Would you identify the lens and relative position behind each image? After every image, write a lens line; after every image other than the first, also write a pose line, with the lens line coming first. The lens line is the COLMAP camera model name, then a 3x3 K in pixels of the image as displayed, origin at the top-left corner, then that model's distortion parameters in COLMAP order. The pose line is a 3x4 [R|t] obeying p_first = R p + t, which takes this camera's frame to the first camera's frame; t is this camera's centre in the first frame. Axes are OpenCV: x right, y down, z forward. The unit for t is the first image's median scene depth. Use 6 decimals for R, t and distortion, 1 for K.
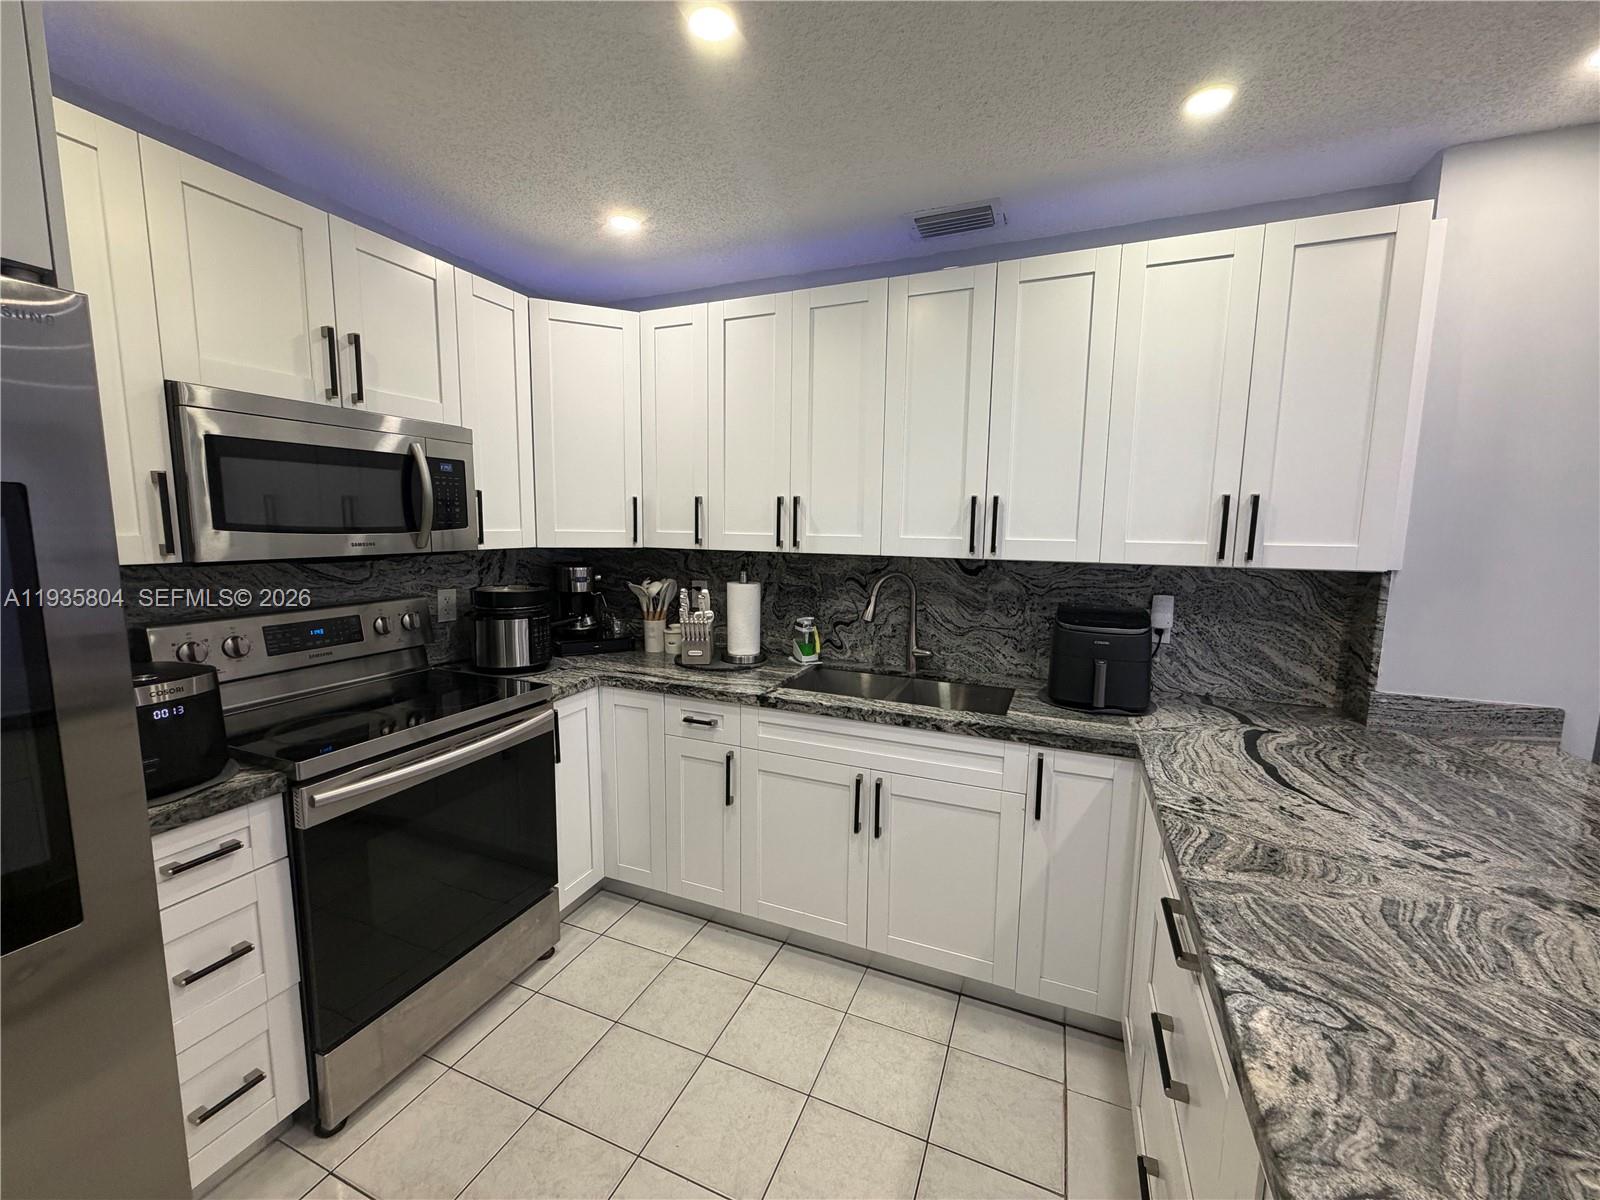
lens RADIAL K [[639.1, 0, 794.0], [0, 639.1, 598.2], [0, 0, 1]] dist [0.000037, -0.000581]
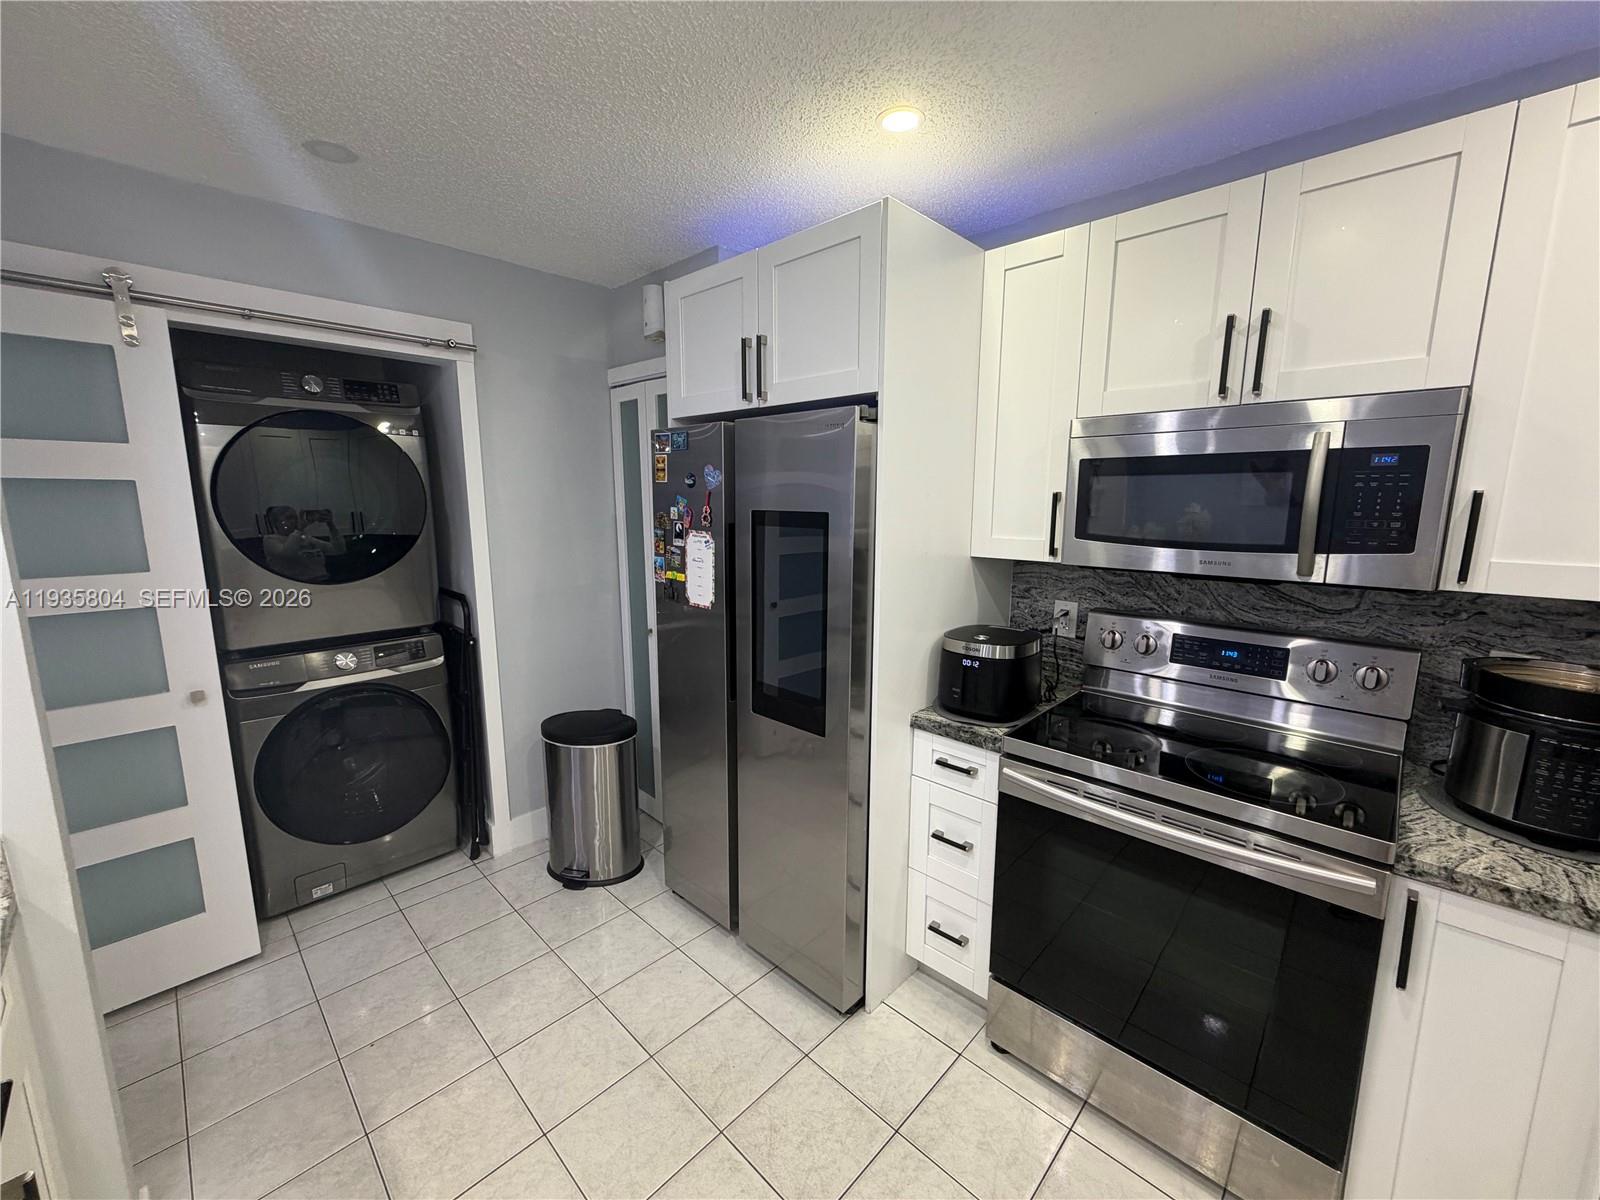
lens RADIAL K [[639.1, 0, 796.2], [0, 639.1, 600.0], [0, 0, 1]] dist [0.000037, -0.000581]
pose [[-0.364661, 0.134833, -0.921326, 0.334611], [-0.115851, 0.975202, 0.188571, -0.131476], [0.923905, 0.175501, -0.339998, 0.767168]]
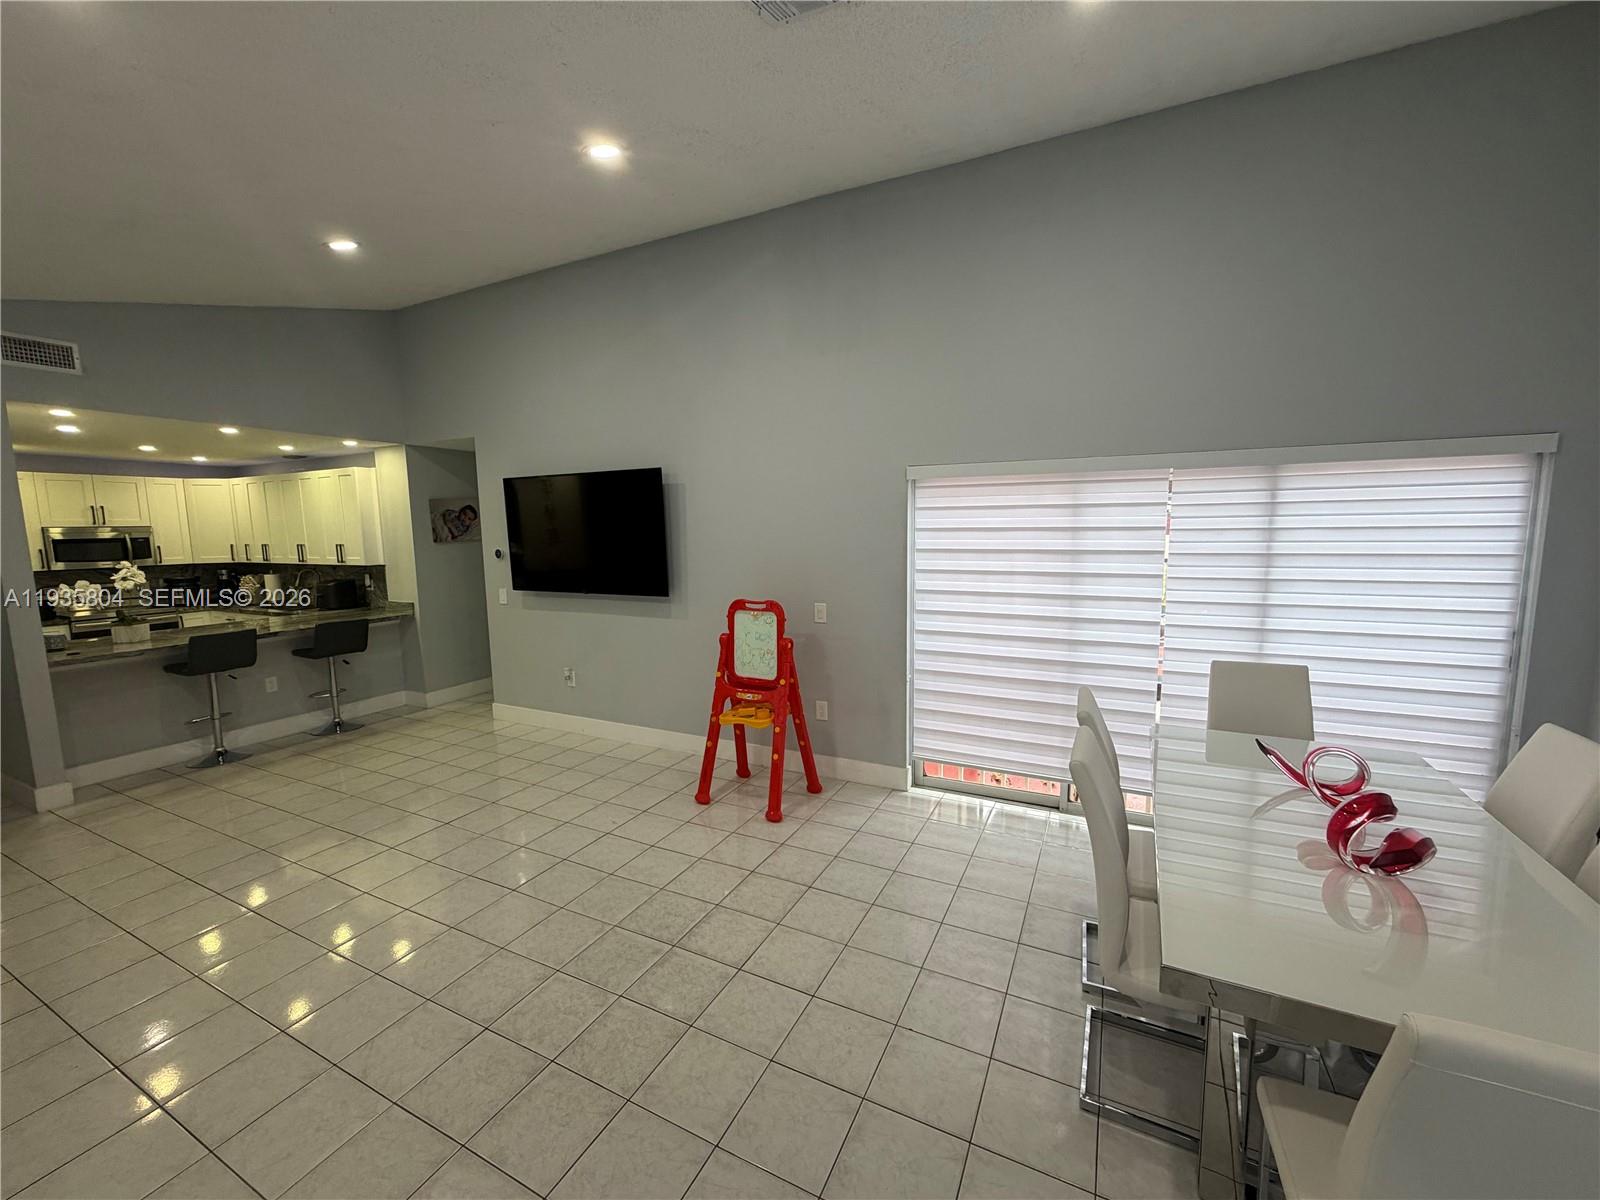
lens RADIAL K [[639.1, 0, 792.9], [0, 639.1, 601.4], [0, 0, 1]] dist [0.000037, -0.000581]
pose [[0.997372, -0.019760, -0.069700, 3.319565], [0.019933, 0.999800, 0.001787, 0.187246], [0.069650, -0.003172, 0.997566, -2.237704]]
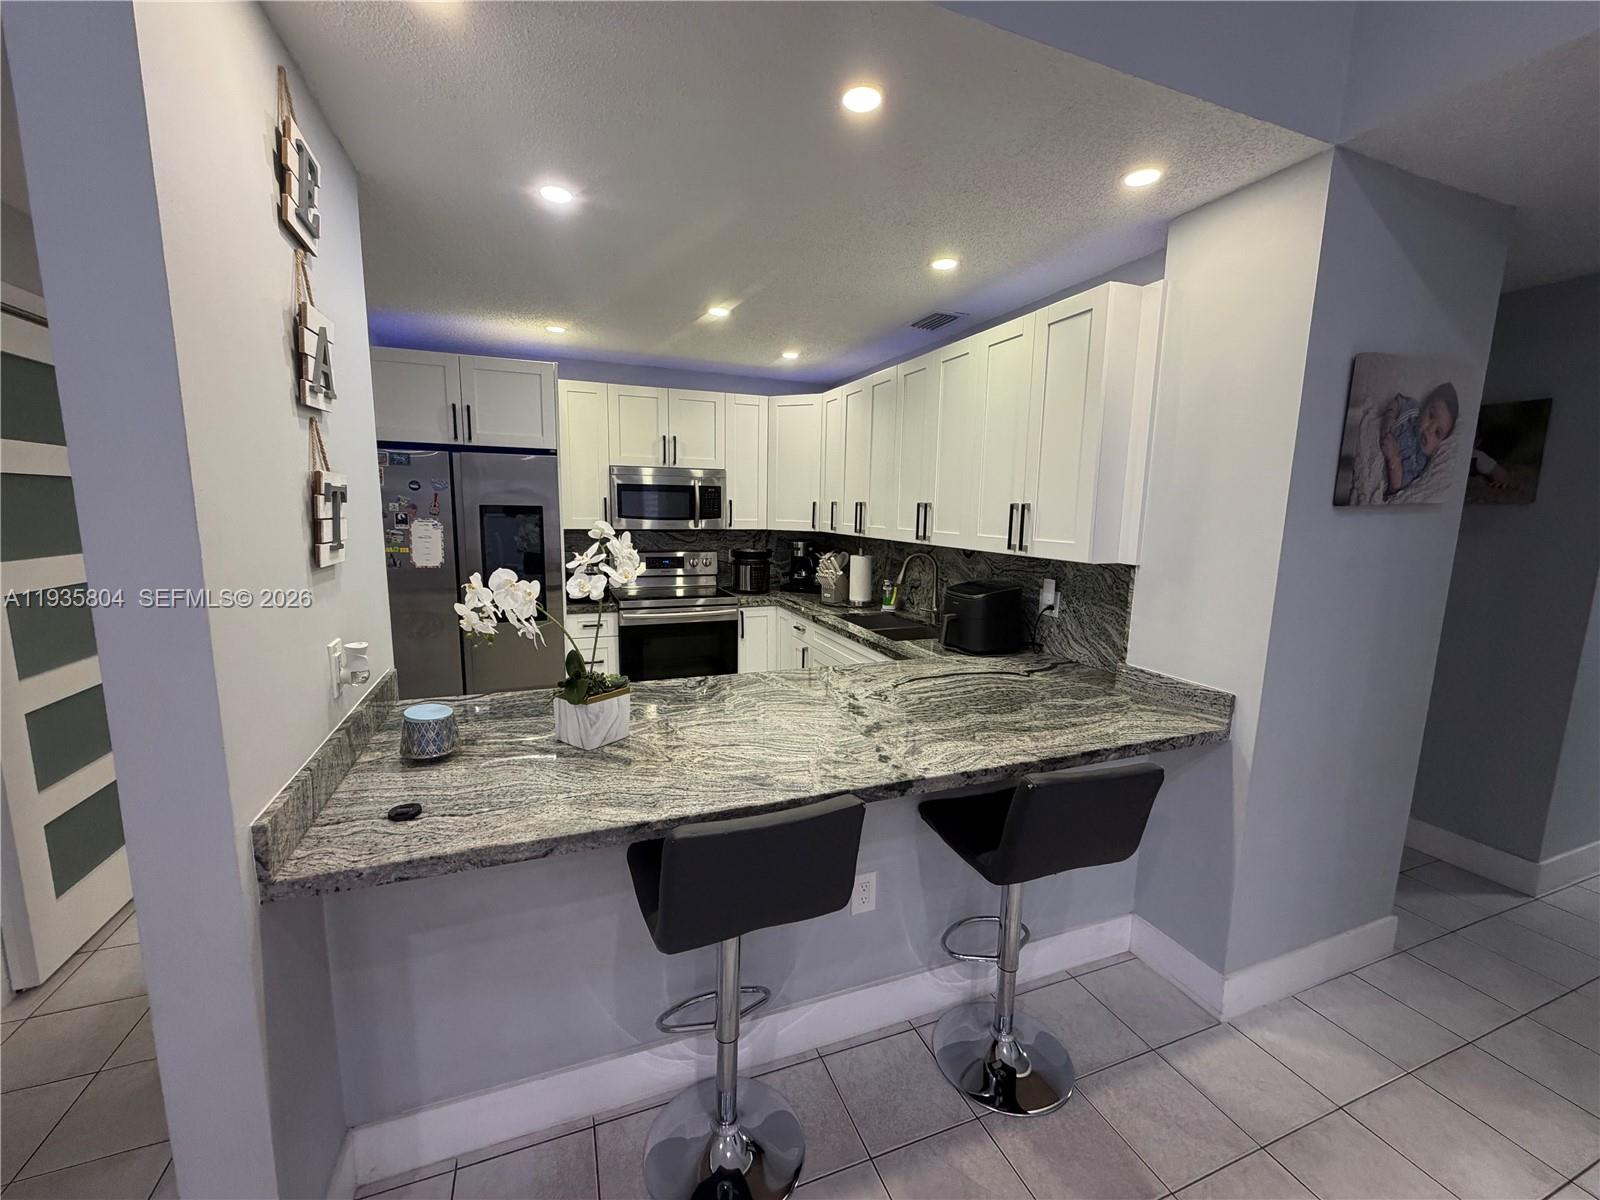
lens RADIAL K [[639.1, 0, 796.7], [0, 639.1, 603.9], [0, 0, 1]] dist [0.000037, -0.000581]
pose [[0.694940, 0.110759, -0.710486, 1.354824], [-0.093048, 0.993610, 0.063883, 0.012068], [0.713022, 0.021715, 0.700805, -0.321376]]
